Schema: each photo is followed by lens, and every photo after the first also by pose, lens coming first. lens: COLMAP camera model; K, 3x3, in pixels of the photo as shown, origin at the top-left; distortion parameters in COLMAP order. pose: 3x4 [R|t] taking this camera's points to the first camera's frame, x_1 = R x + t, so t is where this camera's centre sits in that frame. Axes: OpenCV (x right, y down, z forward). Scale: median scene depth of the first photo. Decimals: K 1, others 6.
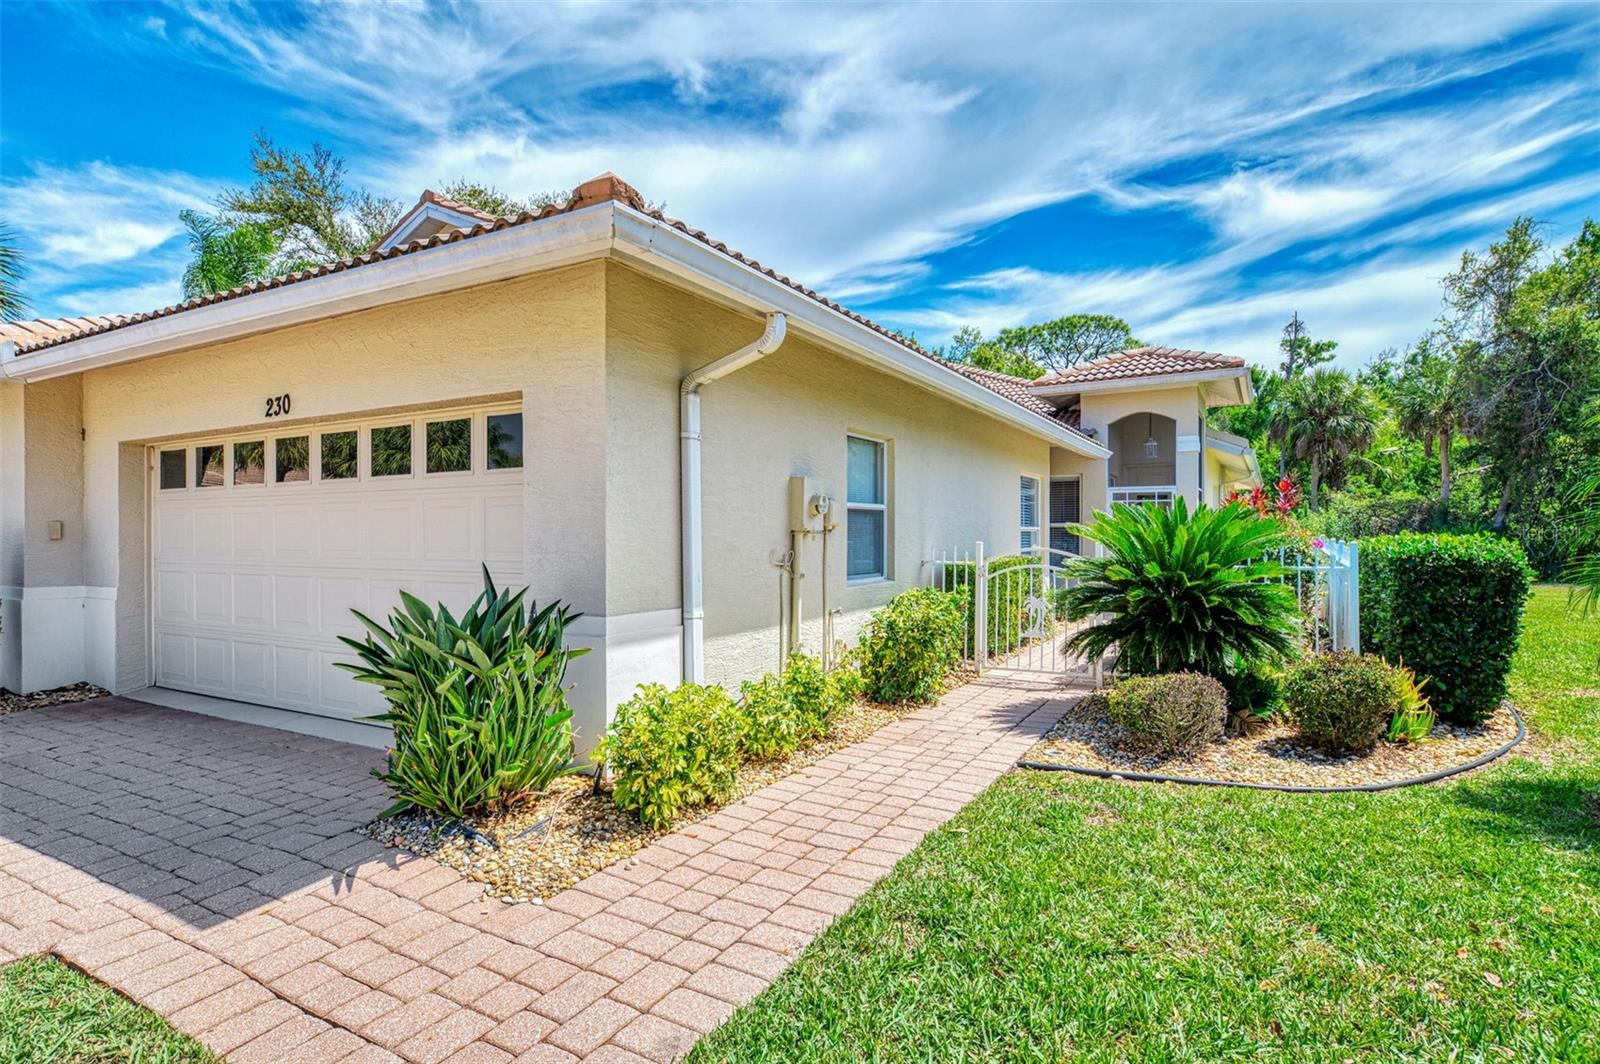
lens RADIAL K [[821.5, 0, 800.0], [0, 821.5, 532.0], [0, 0, 1]] dist [0.007001, -0.009665]
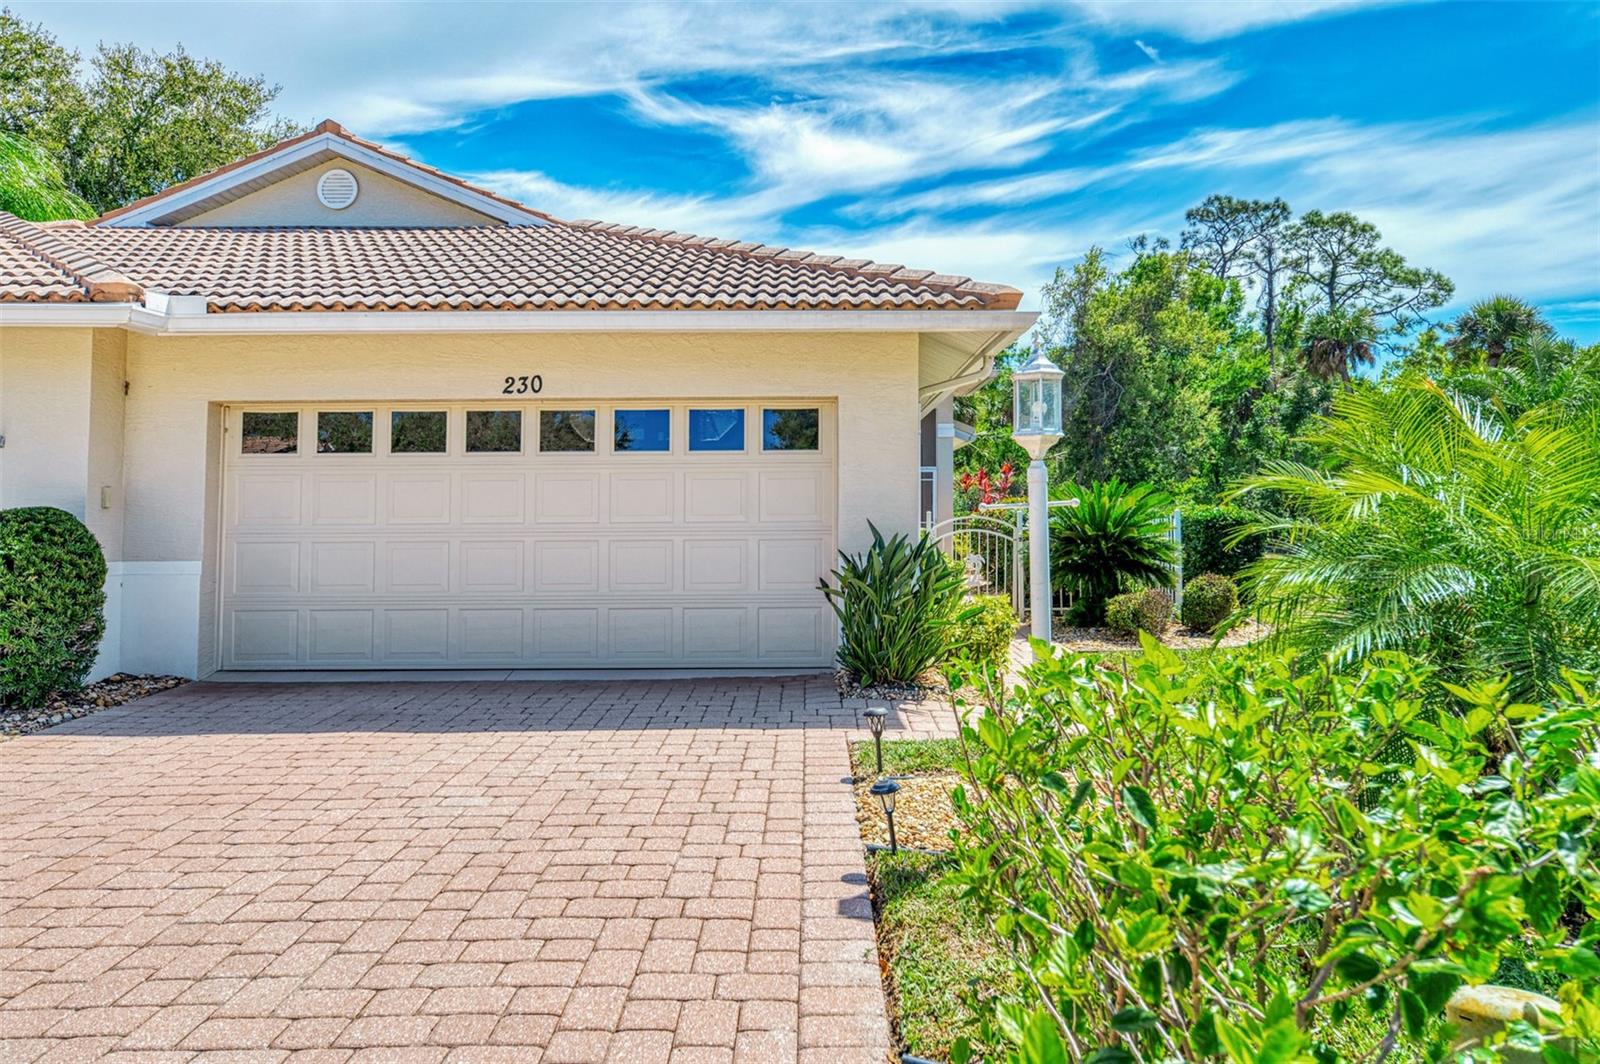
lens RADIAL K [[1166.0, 0, 800.0], [0, 1166.0, 532.0], [0, 0, 1]] dist [-0.028577, 0.000421]
pose [[0.838778, -0.007867, 0.544417, -0.121304], [0.002038, 0.999934, 0.011310, 0.002842], [-0.544470, -0.008377, 0.838738, -0.052909]]
